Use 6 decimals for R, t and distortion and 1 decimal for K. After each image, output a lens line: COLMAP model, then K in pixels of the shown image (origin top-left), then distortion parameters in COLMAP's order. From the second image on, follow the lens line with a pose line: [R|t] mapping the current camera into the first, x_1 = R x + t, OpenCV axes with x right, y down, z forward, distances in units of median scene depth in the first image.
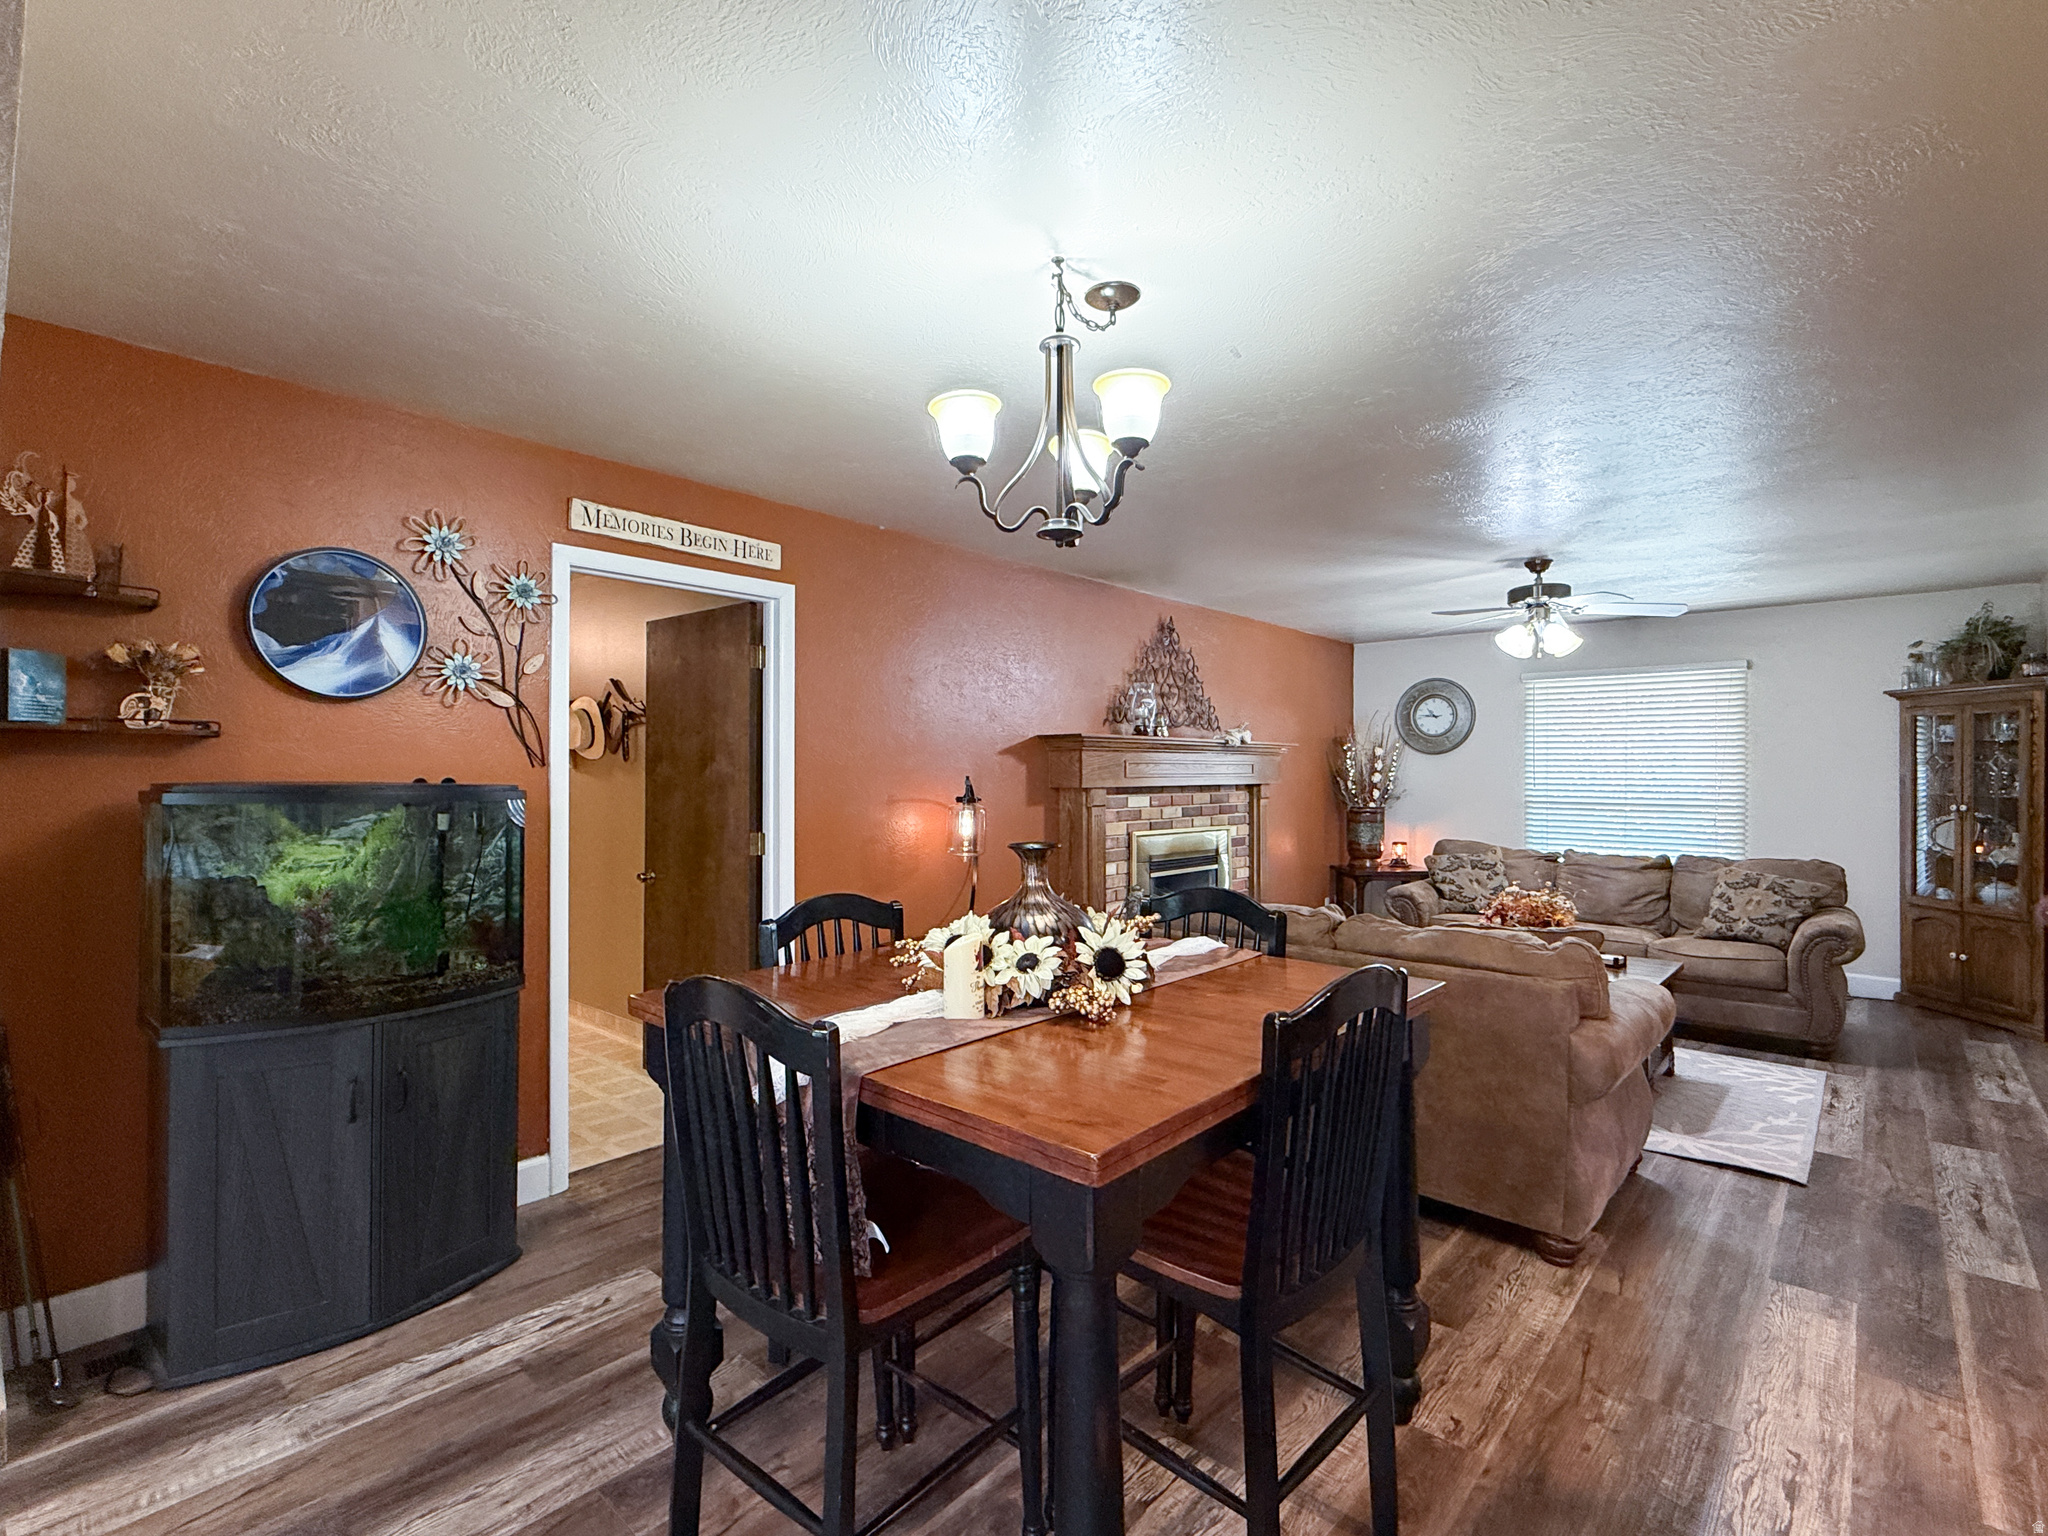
lens RADIAL K [[967.7, 0, 1007.9], [0, 967.7, 760.8], [0, 0, 1]] dist [-0.002725, -0.000362]
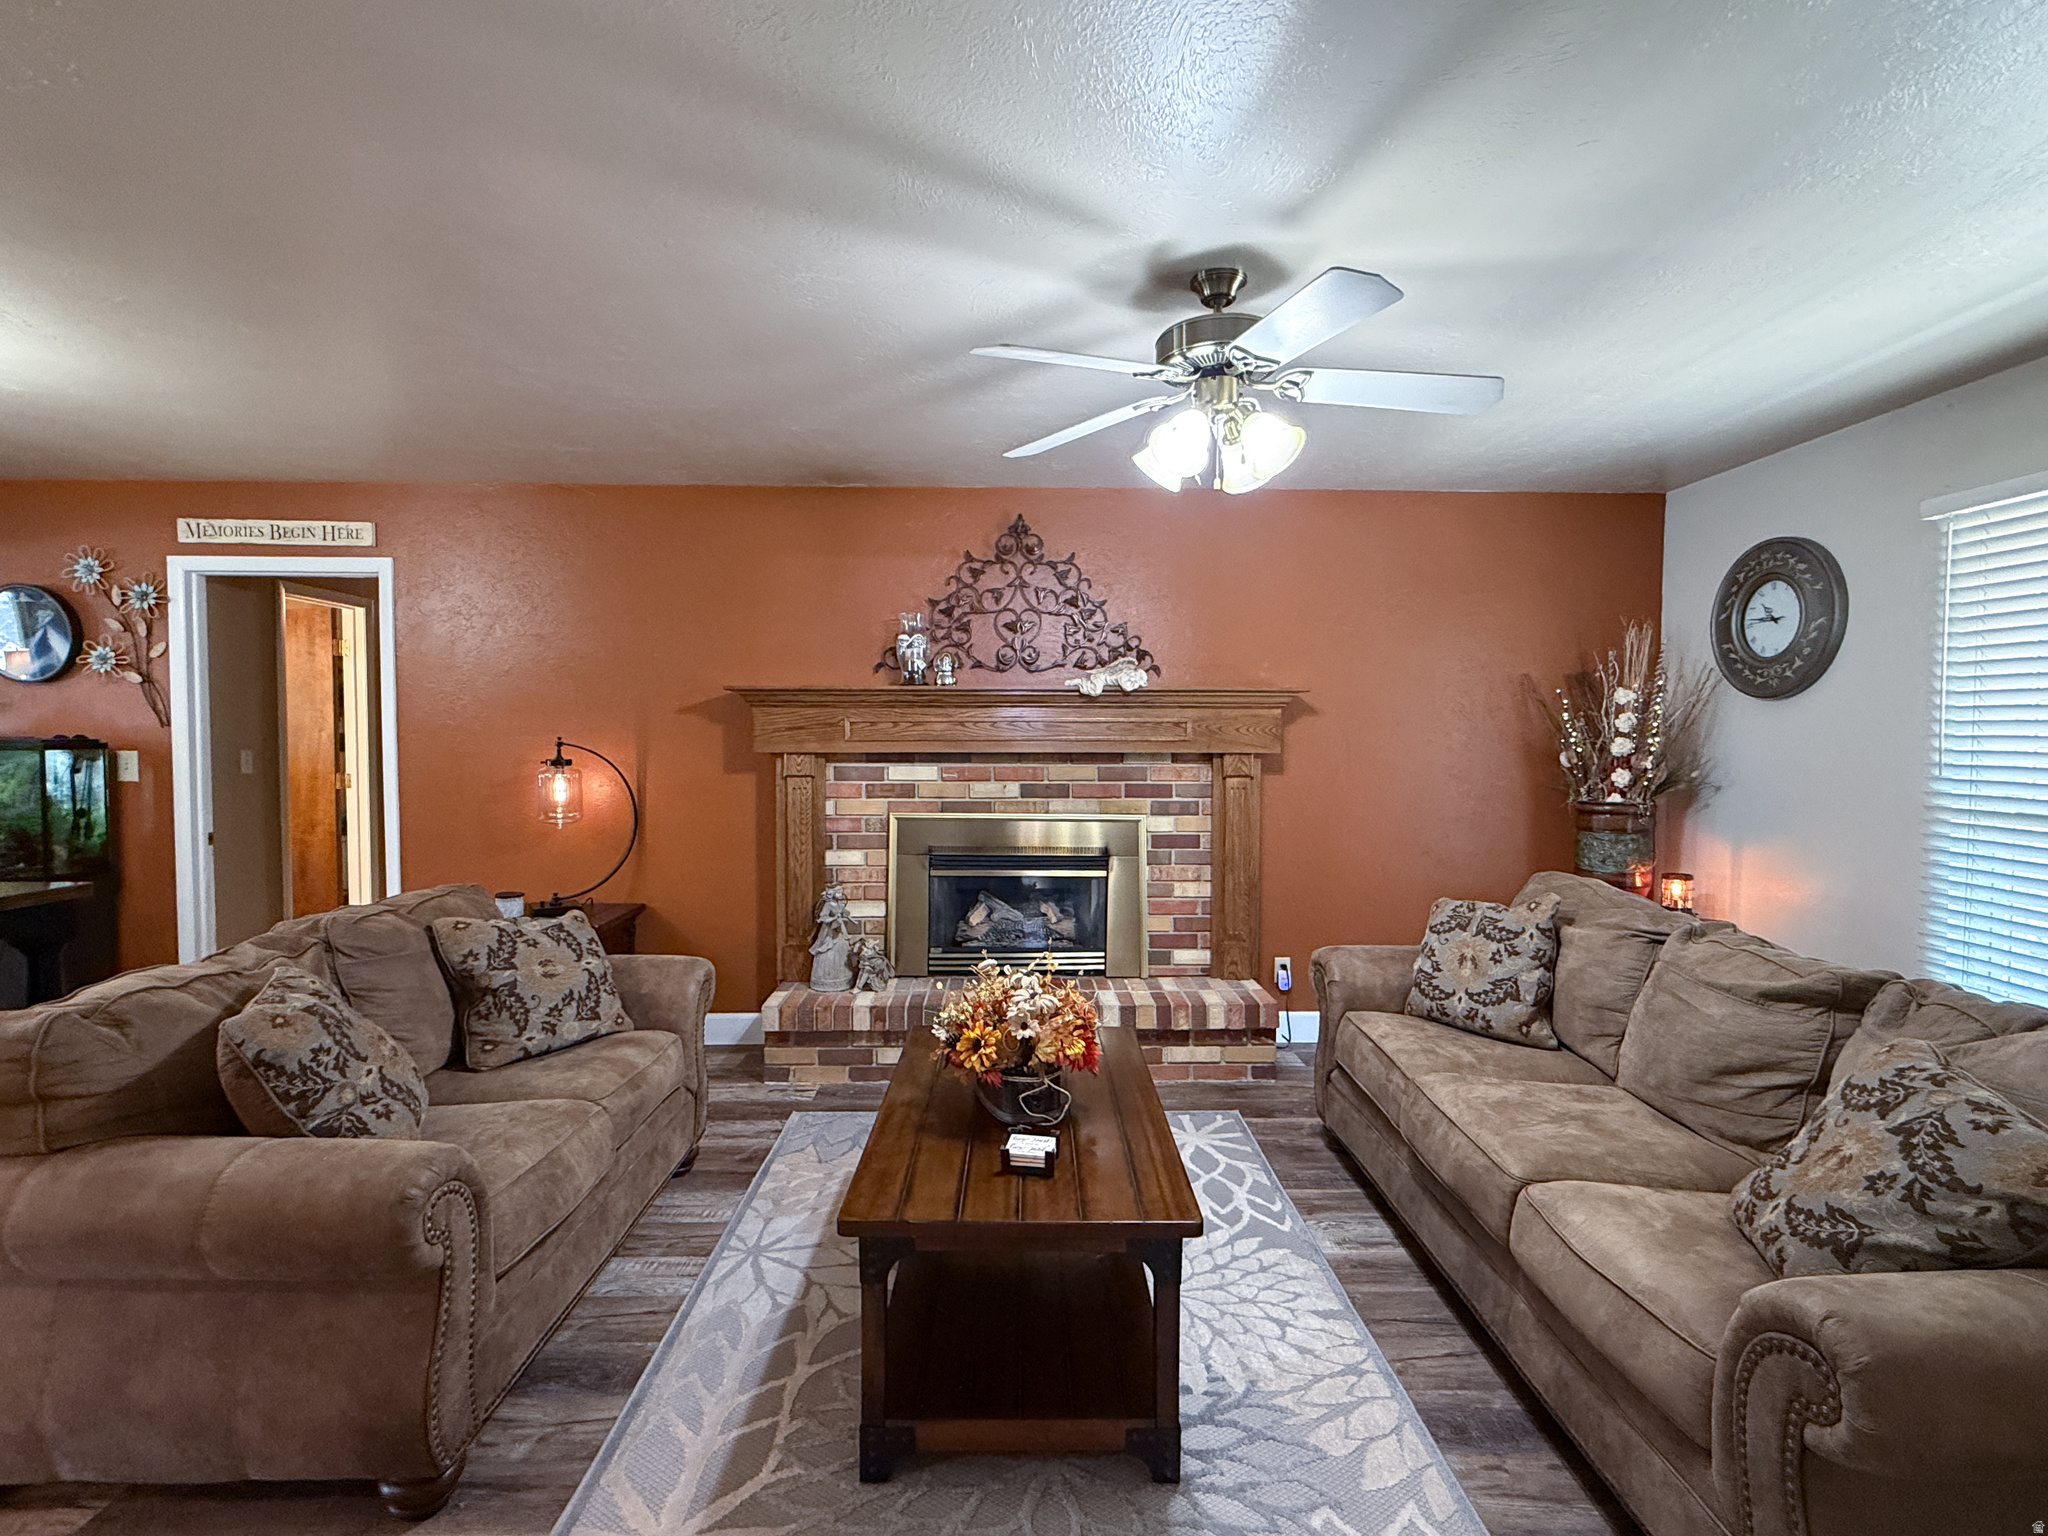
lens RADIAL K [[967.7, 0, 1023.9], [0, 967.7, 781.4], [0, 0, 1]] dist [-0.002725, -0.000362]
pose [[0.673655, 0.034657, -0.738233, 0.845036], [0.004266, 0.998701, 0.050777, 0.012420], [0.739034, -0.037356, 0.672632, 0.631649]]
